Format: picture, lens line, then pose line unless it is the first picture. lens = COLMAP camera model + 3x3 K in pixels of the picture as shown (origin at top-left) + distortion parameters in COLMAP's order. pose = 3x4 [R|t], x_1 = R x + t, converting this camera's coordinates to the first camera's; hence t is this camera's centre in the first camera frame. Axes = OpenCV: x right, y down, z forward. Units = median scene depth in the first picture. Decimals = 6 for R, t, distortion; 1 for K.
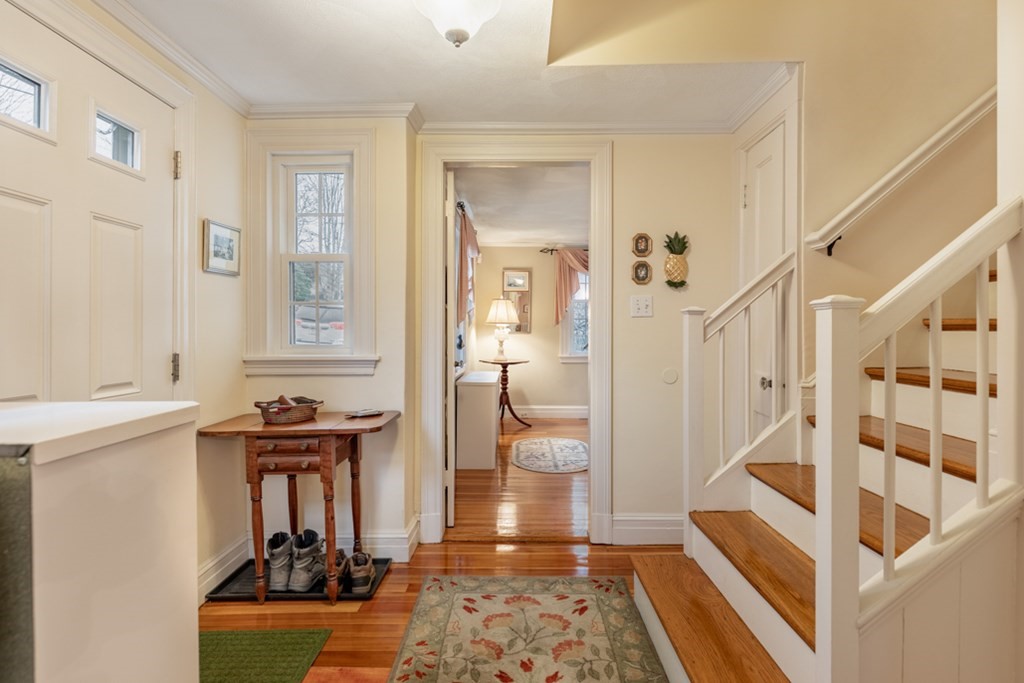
lens RADIAL K [[501.6, 0, 513.6], [0, 501.6, 329.5], [0, 0, 1]] dist [0.000112, 0.000025]
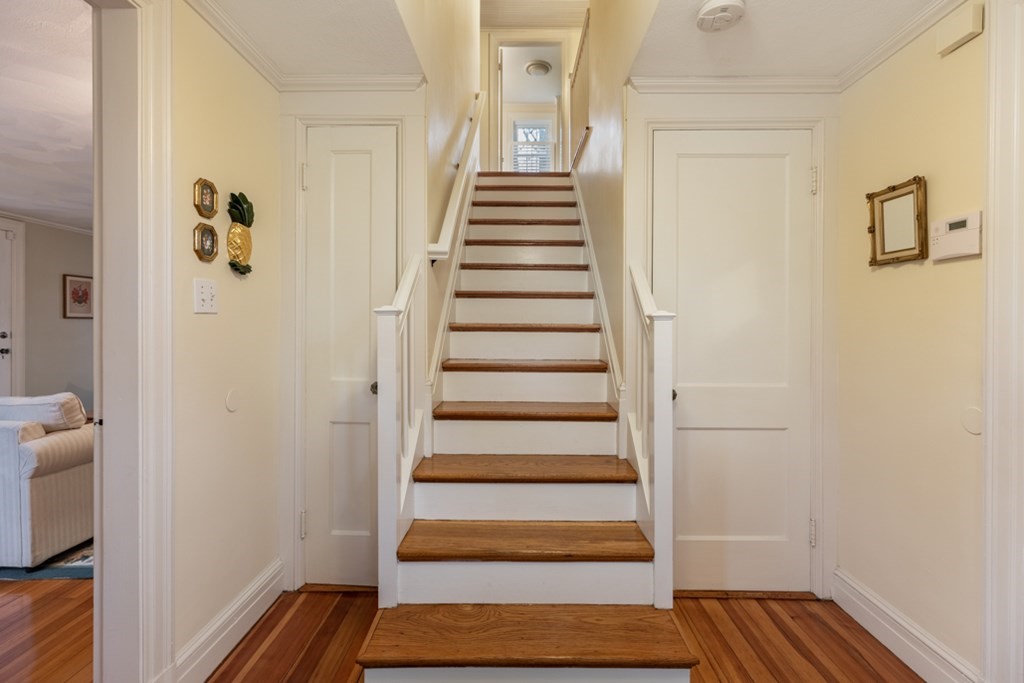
lens RADIAL K [[465.5, 0, 509.4], [0, 465.5, 328.3], [0, 0, 1]] dist [0.000510, 0.000536]
pose [[0.003020, -0.004814, 0.999984, -0.321275], [0.000550, 0.999988, 0.004813, -0.009536], [-0.999995, 0.000535, 0.003022, 0.617268]]
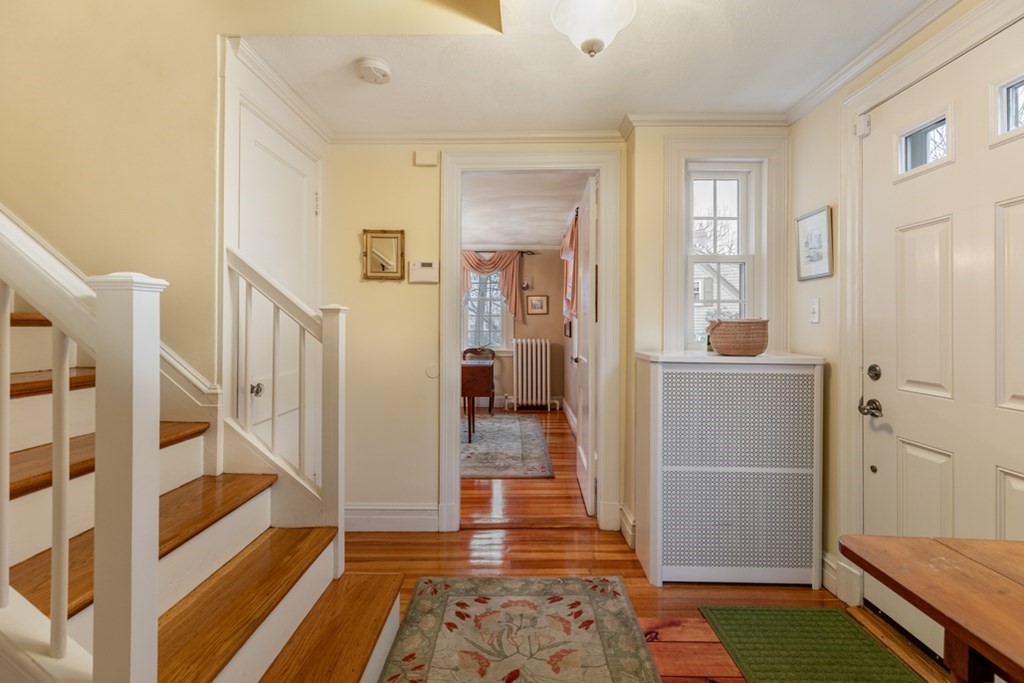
lens RADIAL K [[470.3, 0, 518.9], [0, 470.3, 319.9], [0, 0, 1]] dist [0.002874, 0.000207]
pose [[-0.999949, -0.005282, -0.008615, 0.024691], [-0.005227, 0.999966, -0.006435, -0.004490], [0.008648, -0.006389, -0.999942, 1.082747]]
